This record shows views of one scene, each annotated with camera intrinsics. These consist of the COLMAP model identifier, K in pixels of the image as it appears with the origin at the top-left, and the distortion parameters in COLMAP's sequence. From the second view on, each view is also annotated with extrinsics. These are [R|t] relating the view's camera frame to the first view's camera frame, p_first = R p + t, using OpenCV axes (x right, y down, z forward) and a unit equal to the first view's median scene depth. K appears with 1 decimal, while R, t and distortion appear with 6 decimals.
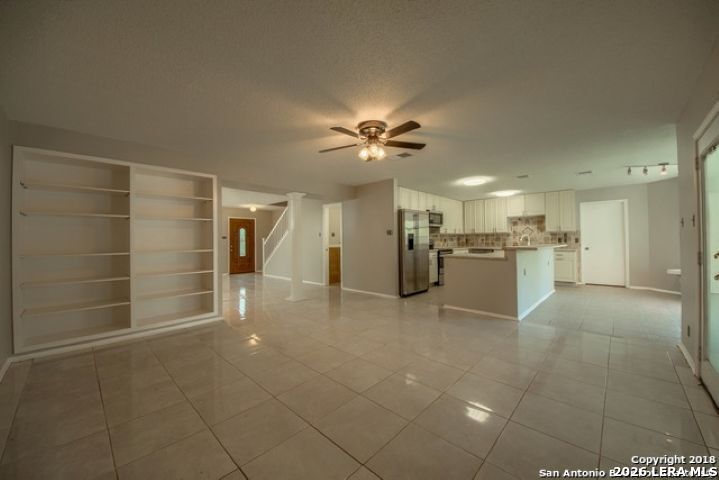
lens RADIAL K [[272.9, 0, 357.1], [0, 272.9, 238.0], [0, 0, 1]] dist [-0.000350, -0.000062]
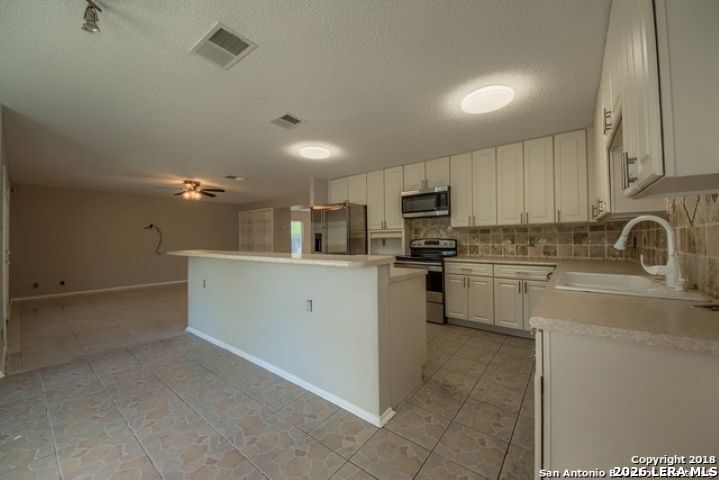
lens RADIAL K [[272.9, 0, 358.3], [0, 272.9, 238.1], [0, 0, 1]] dist [-0.000350, -0.000062]
pose [[0.098207, 0.005116, -0.995153, 0.929361], [0.004417, 0.999975, 0.005576, -0.002976], [0.995156, -0.004943, 0.098182, 0.884811]]
